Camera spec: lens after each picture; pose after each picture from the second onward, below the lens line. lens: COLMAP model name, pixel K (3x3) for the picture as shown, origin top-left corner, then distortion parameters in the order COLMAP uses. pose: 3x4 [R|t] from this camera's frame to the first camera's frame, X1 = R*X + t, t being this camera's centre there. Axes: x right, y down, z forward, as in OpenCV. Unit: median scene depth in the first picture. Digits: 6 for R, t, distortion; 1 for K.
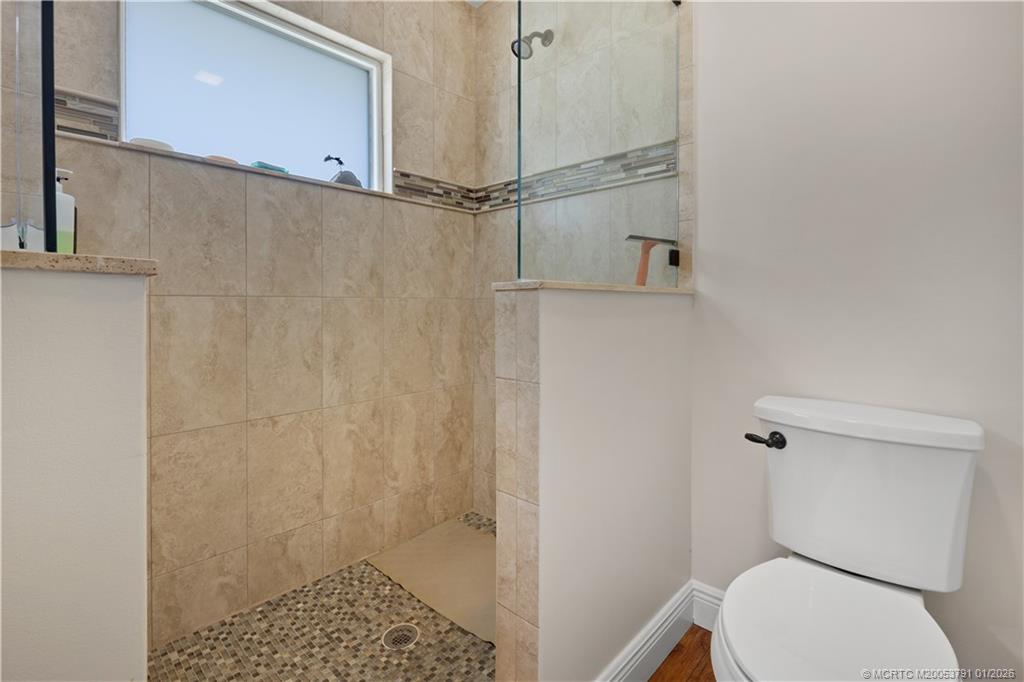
lens RADIAL K [[479.8, 0, 519.2], [0, 479.8, 307.7], [0, 0, 1]] dist [-0.001561, -0.000105]
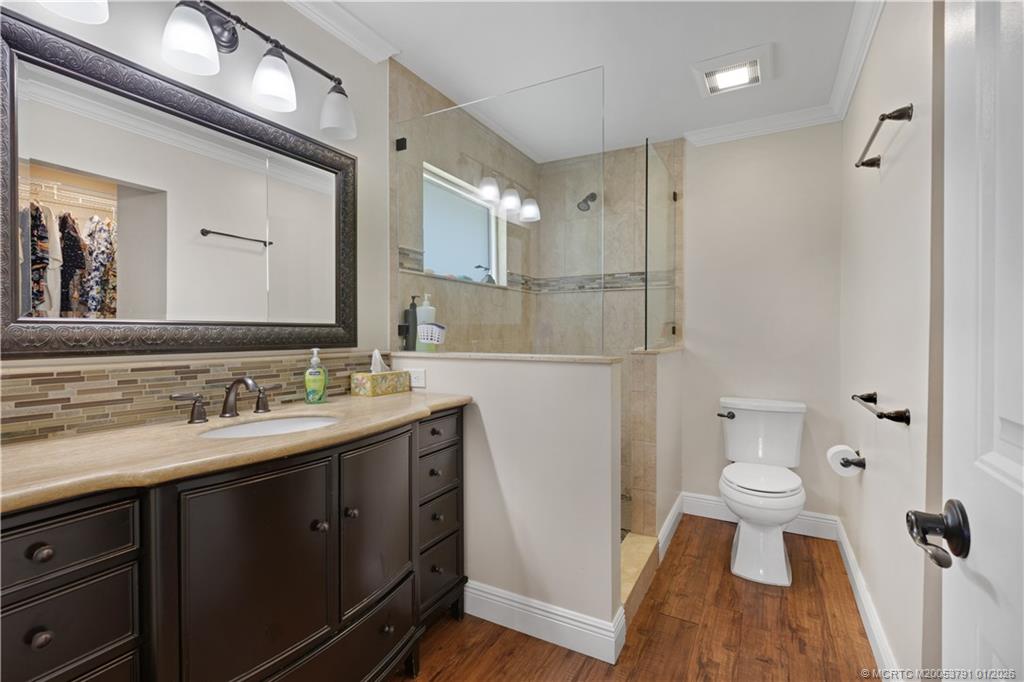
lens RADIAL K [[453.2, 0, 528.1], [0, 453.2, 339.3], [0, 0, 1]] dist [0.001157, -0.000037]
pose [[0.970566, -0.002003, 0.240826, -0.712627], [0.000697, 0.999985, 0.005508, -0.078249], [-0.240834, -0.005178, 0.970553, -0.670845]]
